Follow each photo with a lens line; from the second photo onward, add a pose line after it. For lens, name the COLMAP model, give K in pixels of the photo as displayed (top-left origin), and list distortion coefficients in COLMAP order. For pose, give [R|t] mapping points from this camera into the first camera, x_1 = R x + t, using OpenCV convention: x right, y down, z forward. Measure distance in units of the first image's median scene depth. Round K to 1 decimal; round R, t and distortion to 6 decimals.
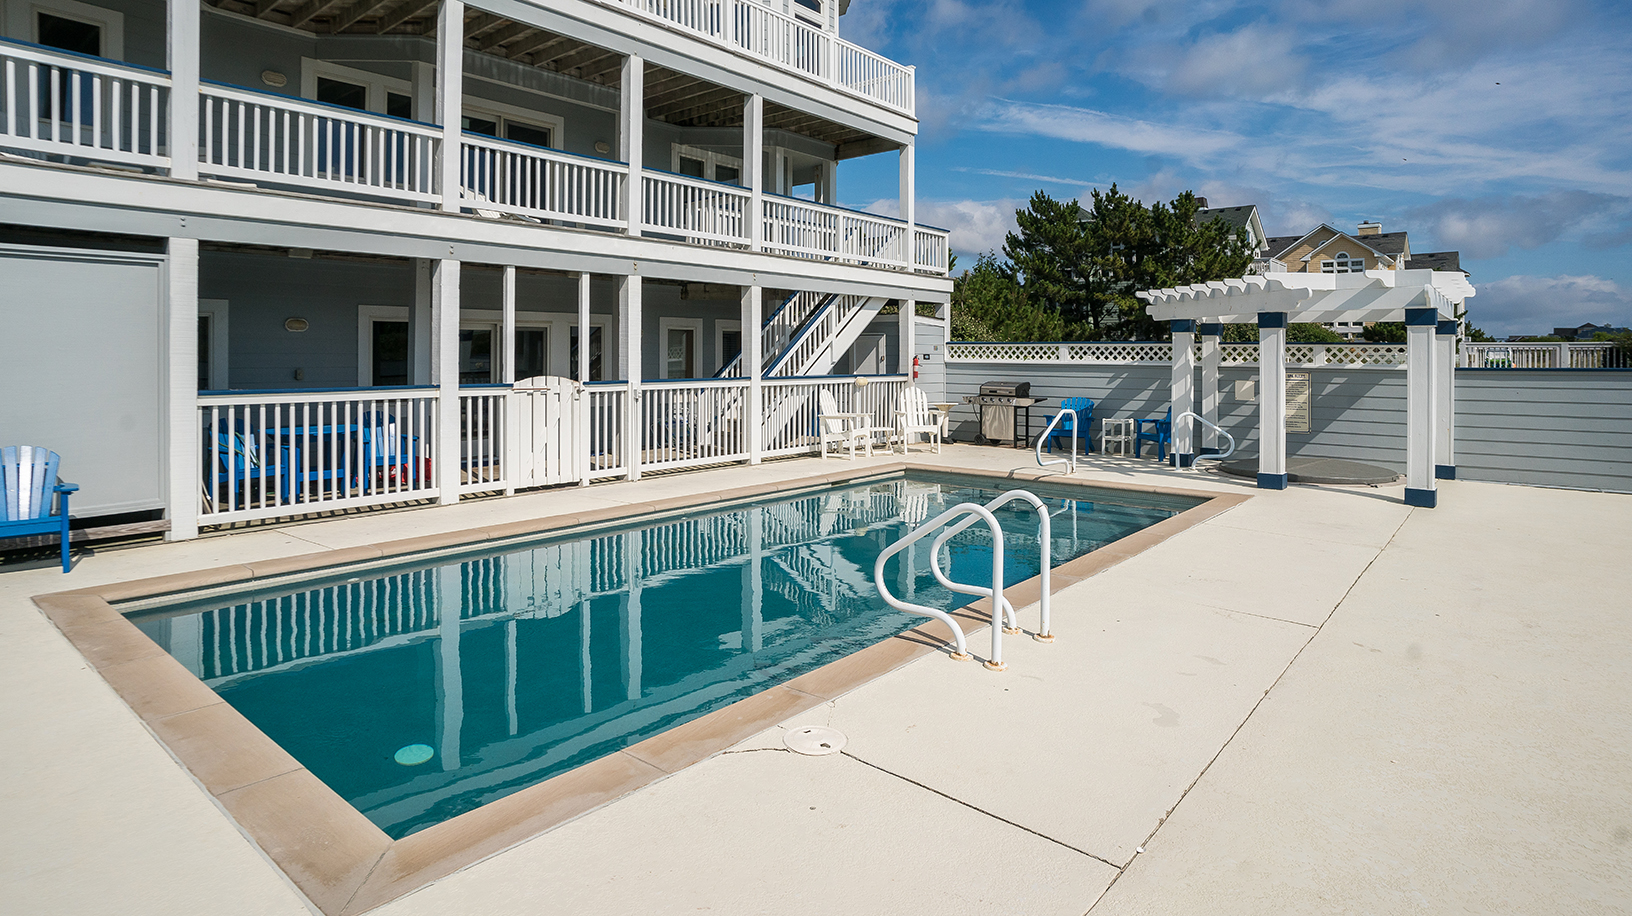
lens RADIAL K [[878.4, 0, 799.9], [0, 878.4, 379.6], [0, 0, 1]] dist [-0.122678, 0.077622]
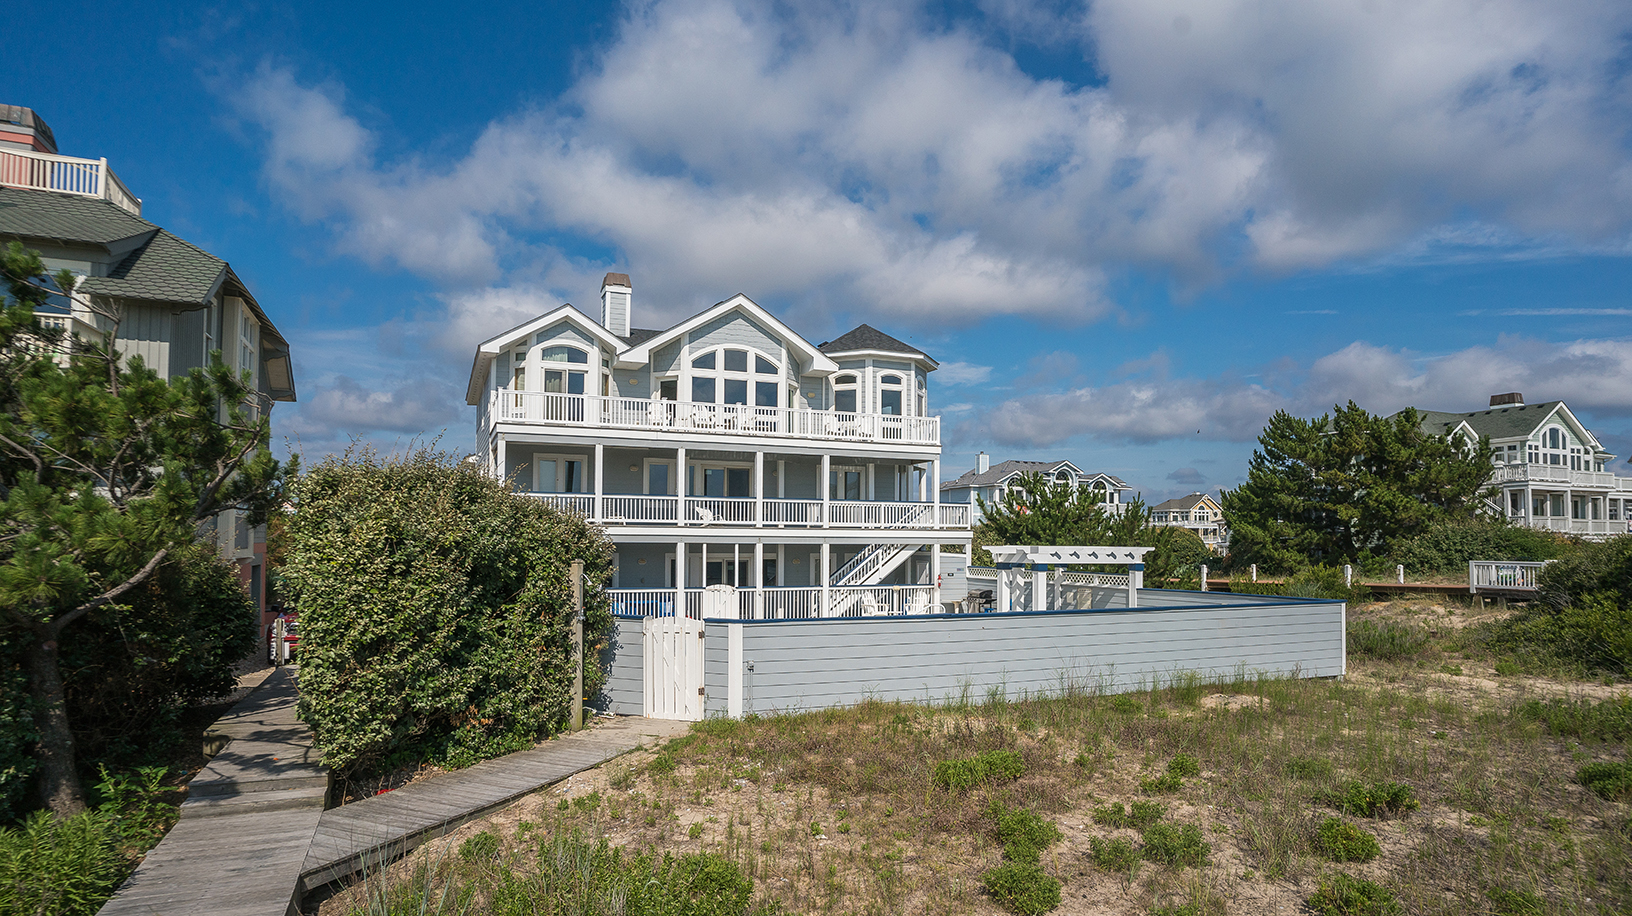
lens RADIAL K [[877.9, 0, 816.0], [0, 877.9, 458.0], [0, 0, 1]] dist [-0.046940, 0.000911]
pose [[0.908030, -0.041780, -0.416816, 0.718599], [-0.014236, 0.991361, -0.130384, -0.027493], [0.418663, 0.124326, 0.899591, -0.853247]]
